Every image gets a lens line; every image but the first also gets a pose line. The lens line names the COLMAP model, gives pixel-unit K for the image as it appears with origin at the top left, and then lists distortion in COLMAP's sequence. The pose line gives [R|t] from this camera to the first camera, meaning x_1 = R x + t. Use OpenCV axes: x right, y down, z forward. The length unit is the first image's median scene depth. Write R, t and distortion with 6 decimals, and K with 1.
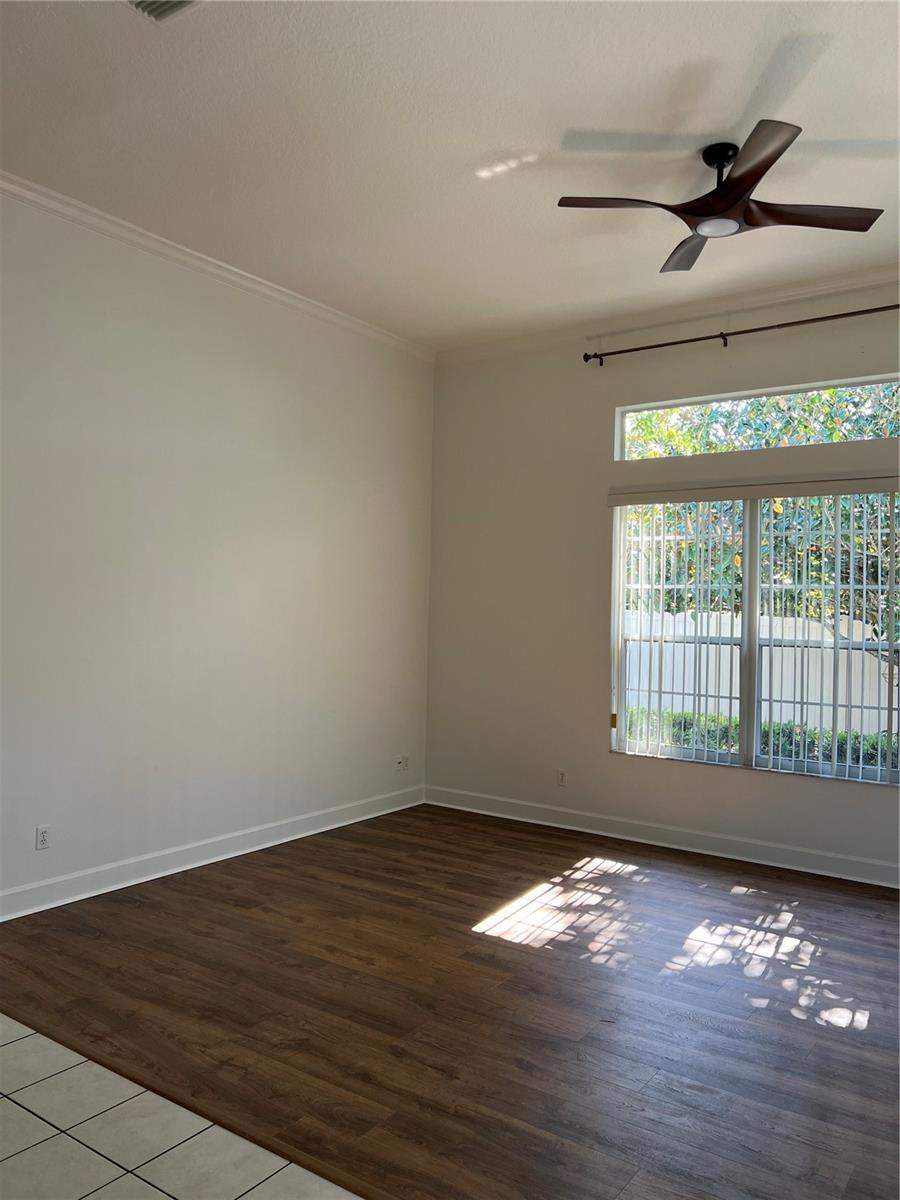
lens RADIAL K [[901.3, 0, 451.9], [0, 901.3, 593.7], [0, 0, 1]] dist [0.059410, -0.064868]
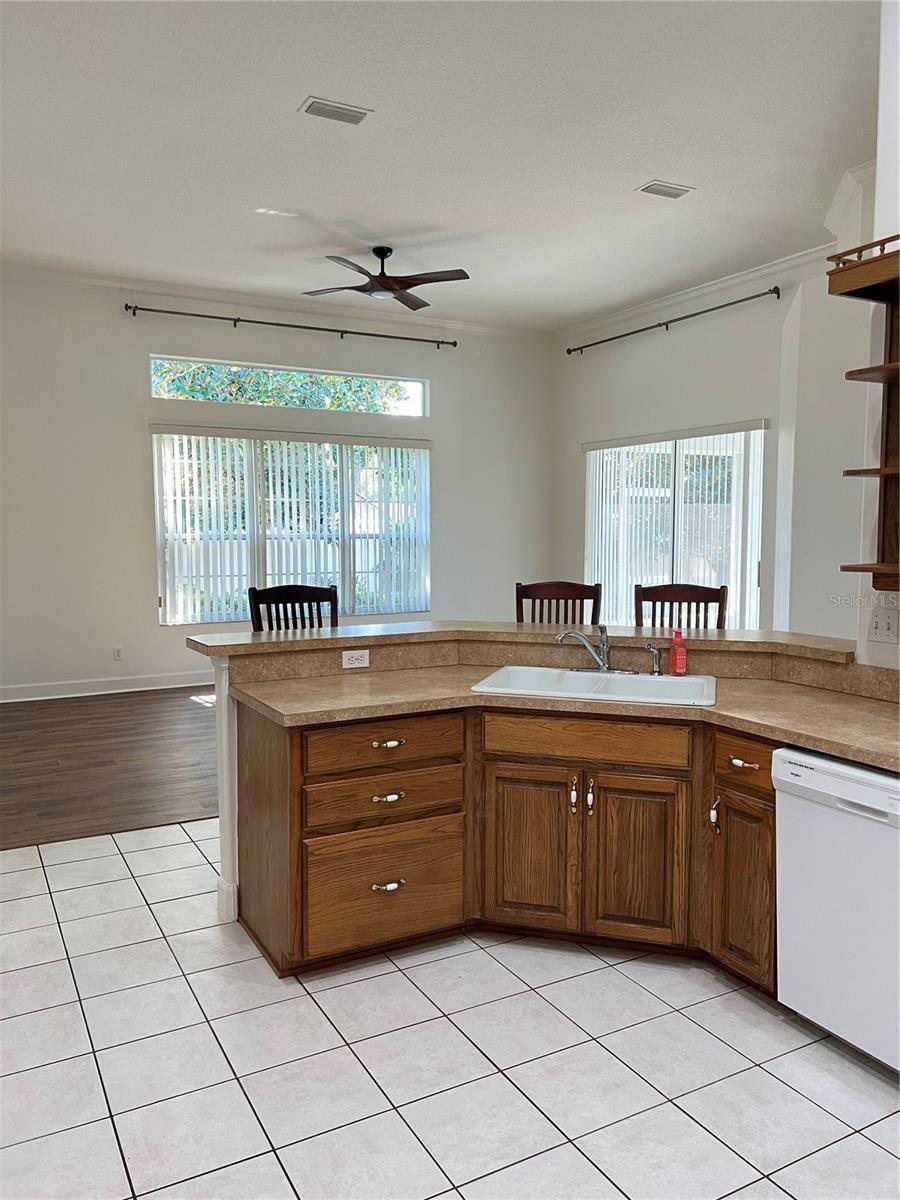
lens RADIAL K [[901.3, 0, 450.2], [0, 901.3, 600.9], [0, 0, 1]] dist [0.059410, -0.064868]
pose [[0.487036, -0.109690, 0.866467, -0.989657], [0.006637, 0.992518, 0.121916, -0.021740], [-0.873357, -0.053626, 0.484120, 0.010873]]
